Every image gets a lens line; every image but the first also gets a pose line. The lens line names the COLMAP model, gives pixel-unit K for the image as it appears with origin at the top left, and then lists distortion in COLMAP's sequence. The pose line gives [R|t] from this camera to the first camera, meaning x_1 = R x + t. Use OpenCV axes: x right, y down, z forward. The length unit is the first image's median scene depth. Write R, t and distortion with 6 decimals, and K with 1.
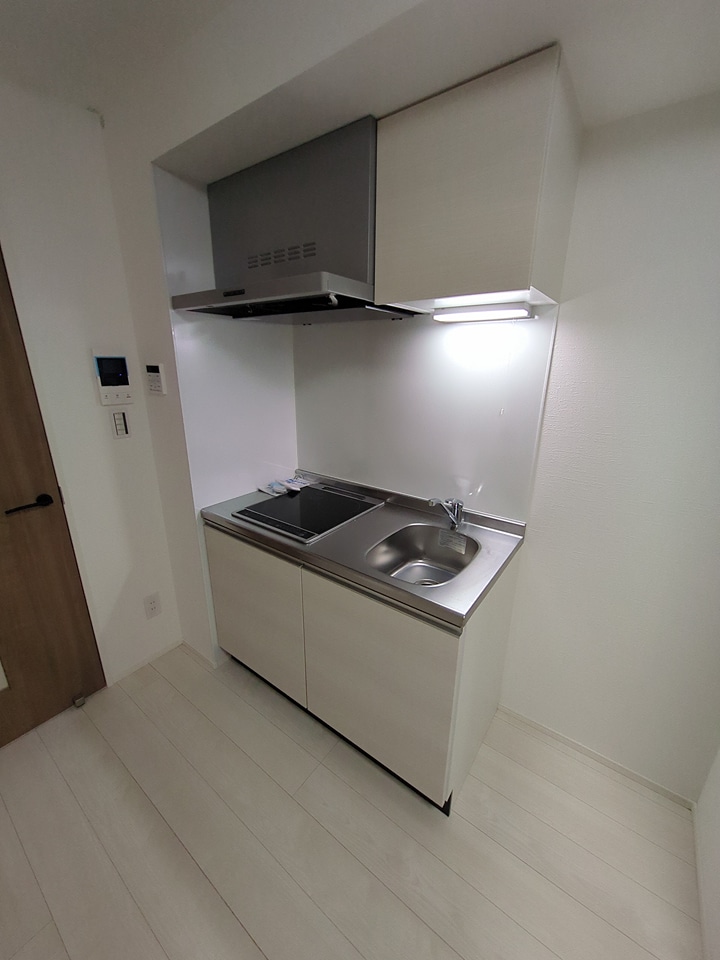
lens RADIAL K [[382.1, 0, 357.6], [0, 382.1, 479.2], [0, 0, 1]] dist [-0.000540, -0.000371]
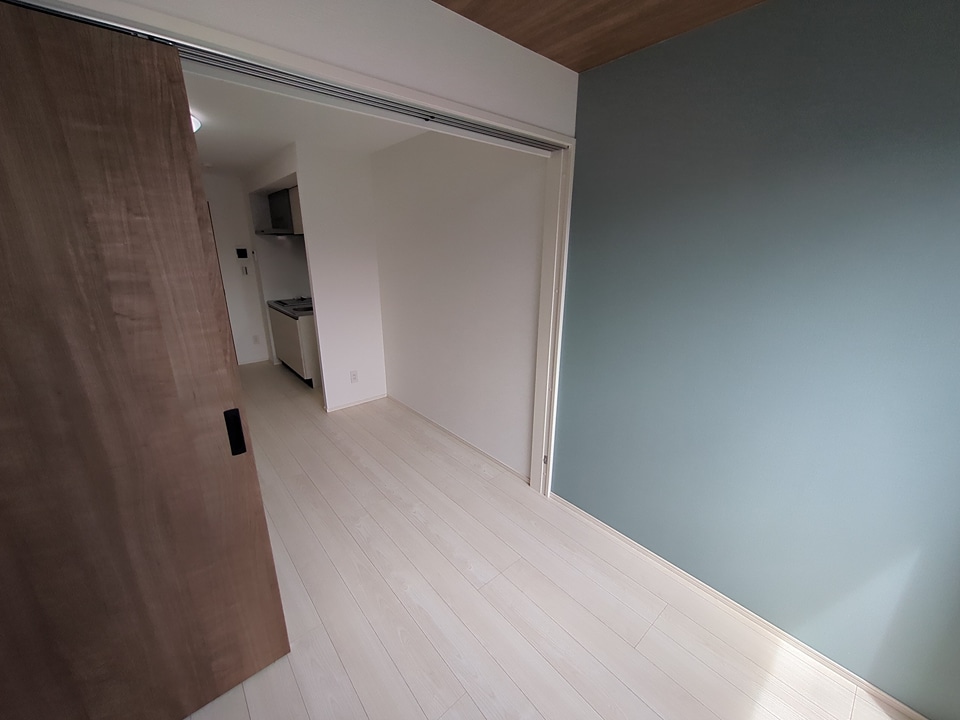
lens RADIAL K [[382.1, 0, 482.9], [0, 382.1, 361.0], [0, 0, 1]] dist [-0.000540, -0.000371]
pose [[0.974413, 0.063756, -0.215531, 1.923630], [-0.065499, 0.997852, -0.000947, 0.449835], [0.215008, 0.015040, 0.976496, -1.541778]]
